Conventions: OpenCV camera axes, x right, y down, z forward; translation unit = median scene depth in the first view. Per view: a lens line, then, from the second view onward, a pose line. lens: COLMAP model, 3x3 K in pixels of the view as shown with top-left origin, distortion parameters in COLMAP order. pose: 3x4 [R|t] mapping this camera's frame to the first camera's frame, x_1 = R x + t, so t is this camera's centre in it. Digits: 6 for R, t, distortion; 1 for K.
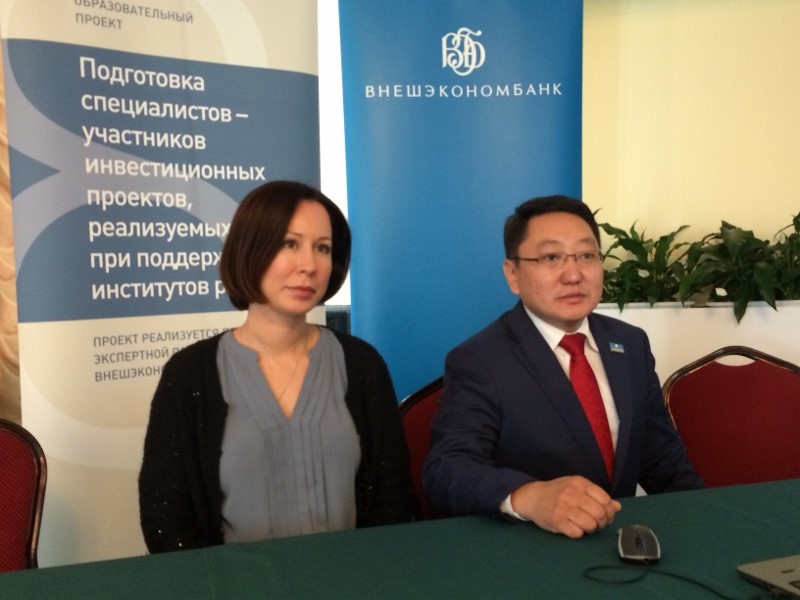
lens RADIAL K [[857.4, 0, 400.1], [0, 857.4, 299.1], [0, 0, 1]] dist [0.038310, 0.000000]
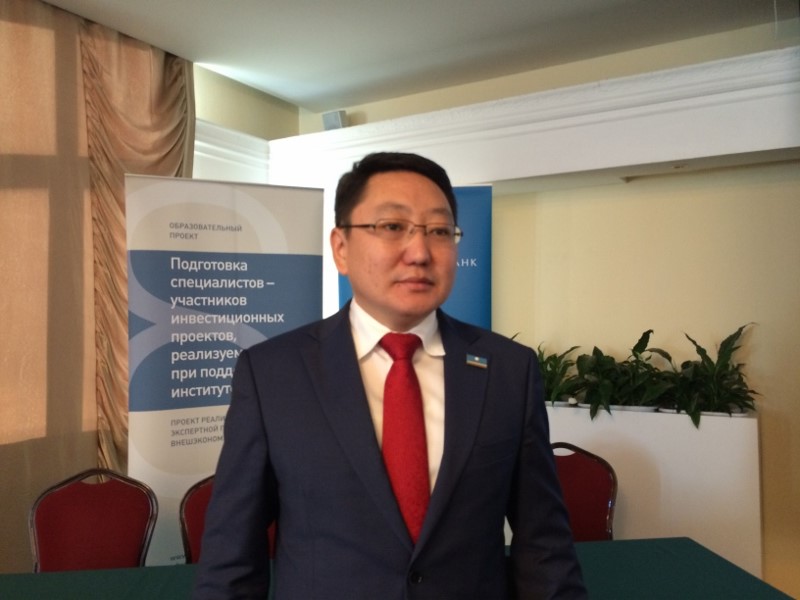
lens RADIAL K [[684.1, 0, 399.0], [0, 684.1, 300.5], [0, 0, 1]] dist [0.073379, -0.000072]
pose [[0.985923, 0.012470, -0.166737, 0.298530], [-0.022745, 0.997948, -0.059856, -0.114561], [0.165649, 0.062806, 0.984183, -0.272168]]
